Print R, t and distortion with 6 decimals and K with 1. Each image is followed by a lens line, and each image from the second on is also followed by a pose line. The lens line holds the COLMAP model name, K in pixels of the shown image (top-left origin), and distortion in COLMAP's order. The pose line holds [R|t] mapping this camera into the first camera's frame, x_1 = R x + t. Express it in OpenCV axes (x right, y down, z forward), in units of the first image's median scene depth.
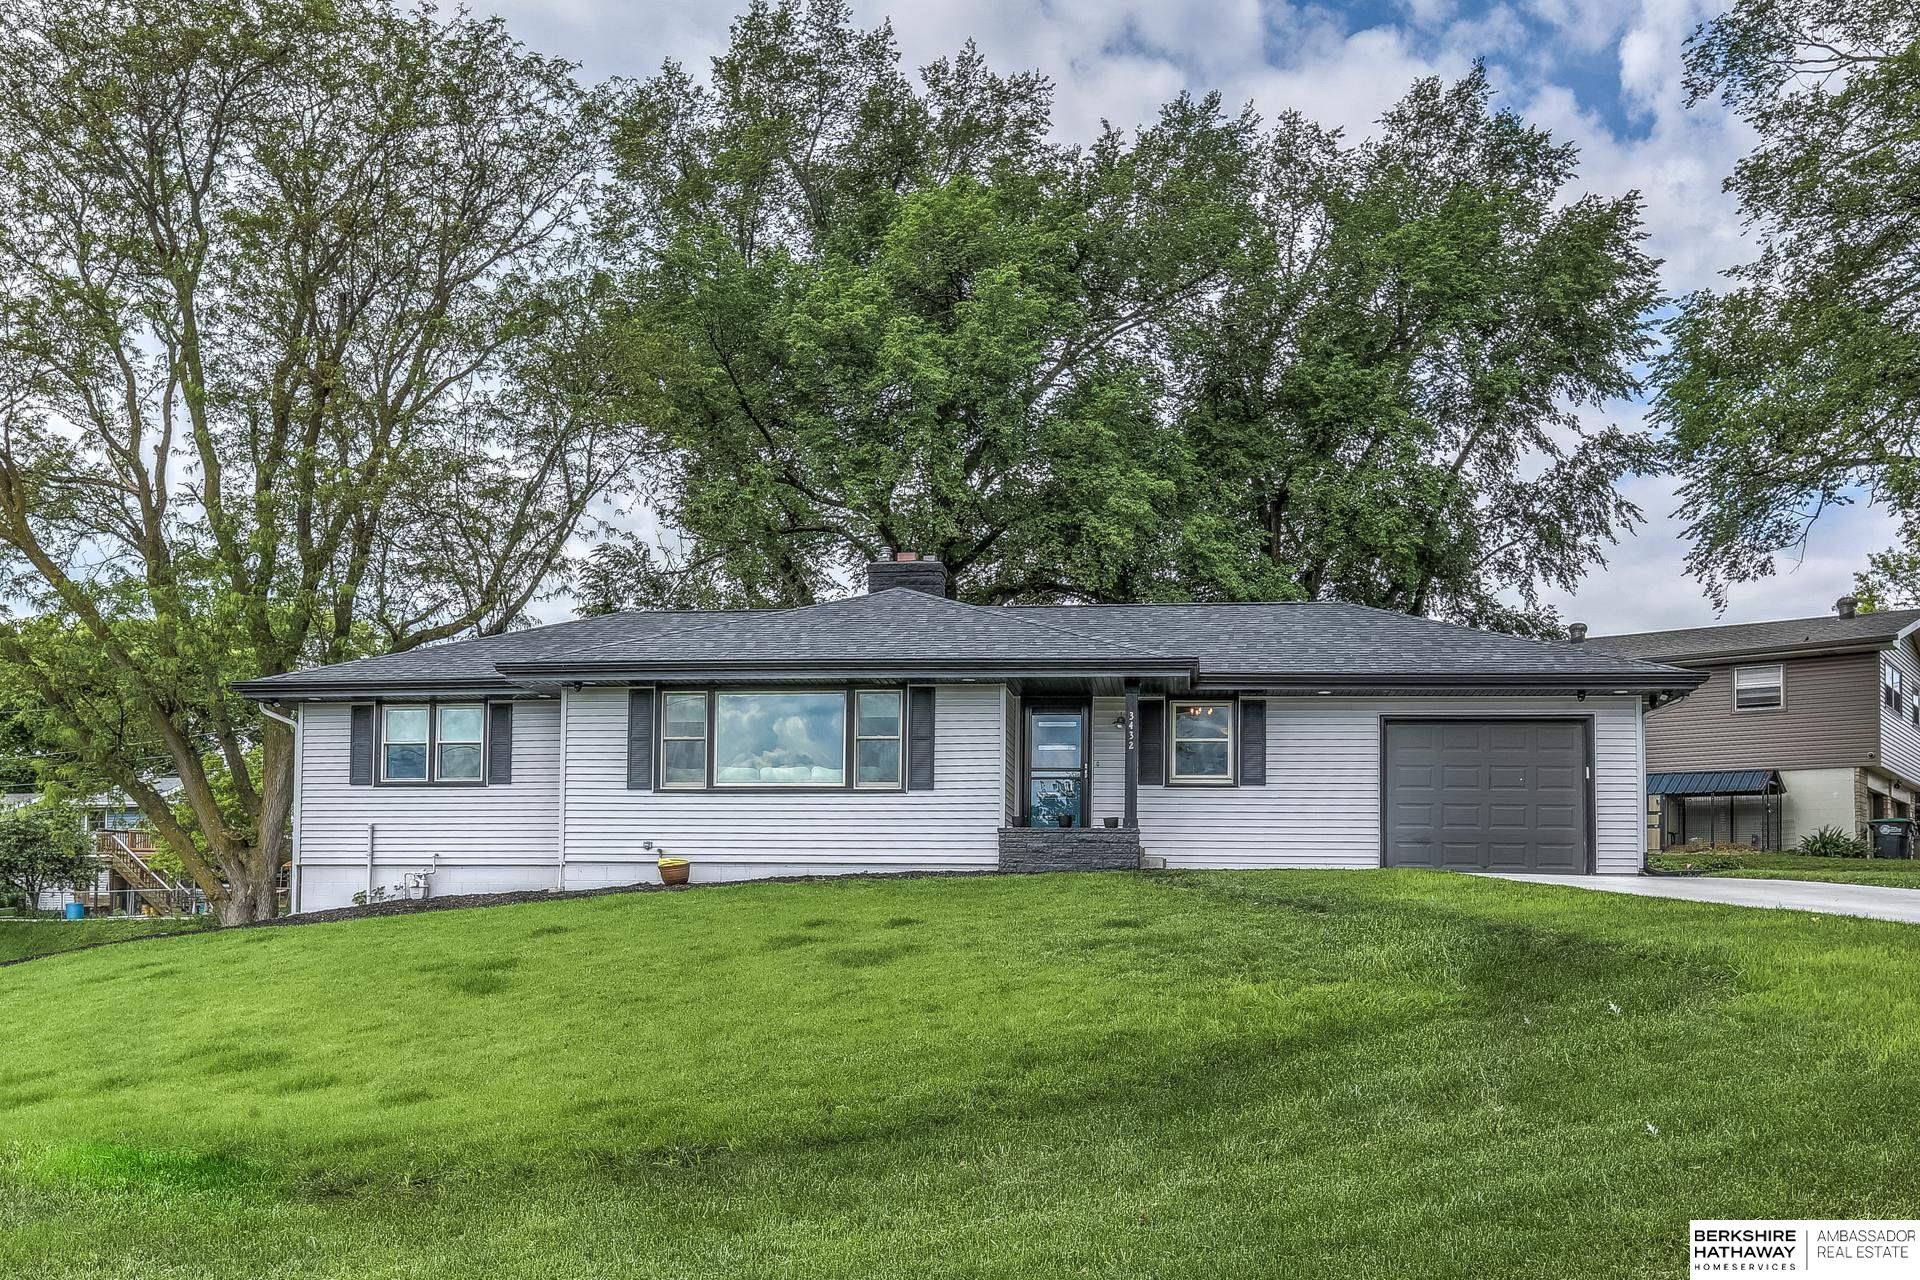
lens RADIAL K [[1716.8, 0, 960.0], [0, 1716.8, 640.0], [0, 0, 1]] dist [-0.007635, 0.003513]
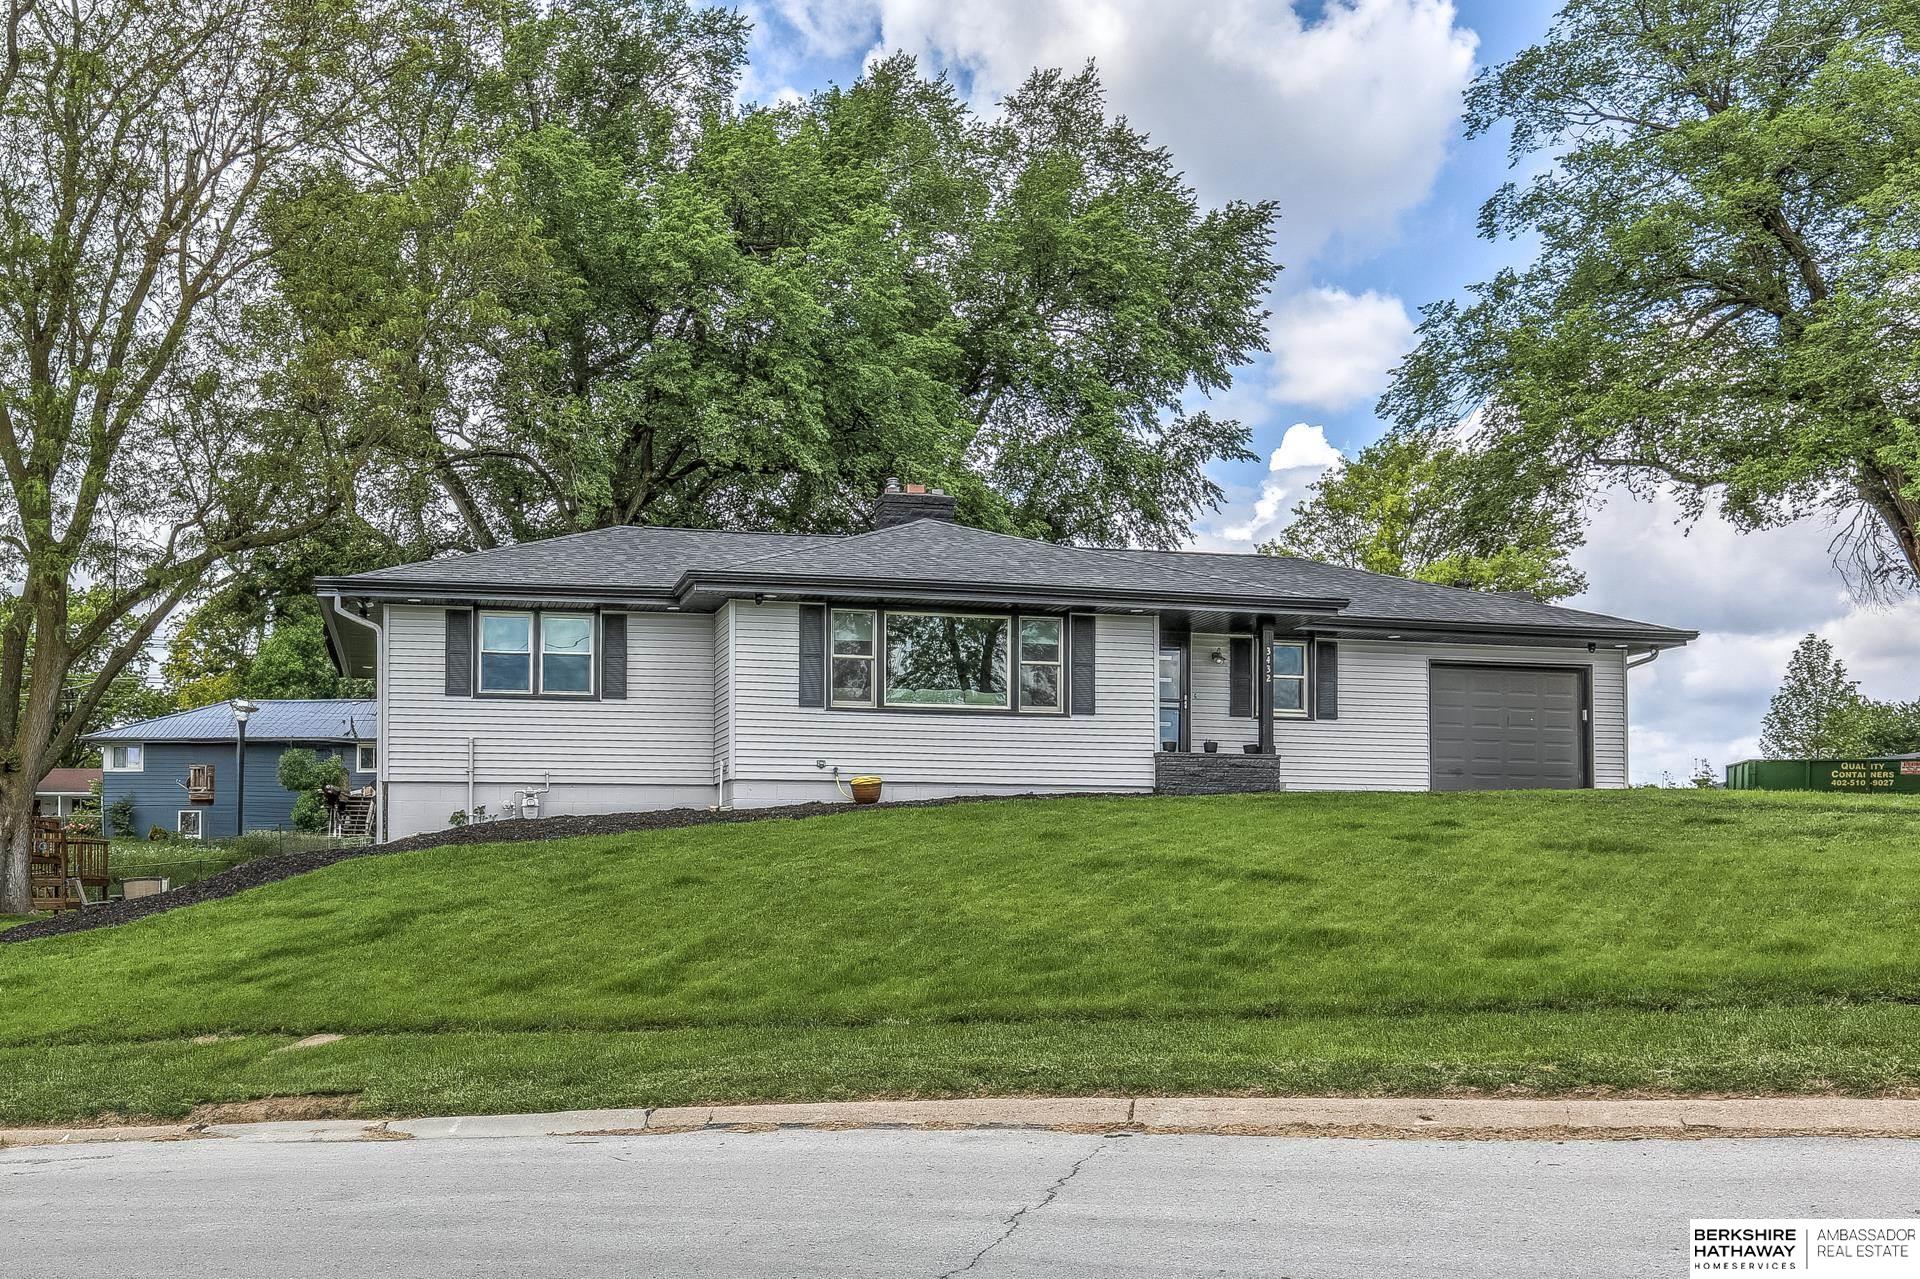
lens RADIAL K [[1716.8, 0, 960.0], [0, 1716.8, 639.5], [0, 0, 1]] dist [-0.007635, 0.003513]
pose [[0.943638, 0.039449, 0.328621, -0.409552], [-0.047945, 0.998692, 0.017787, 0.025784], [-0.327489, -0.032540, 0.944294, 0.045807]]
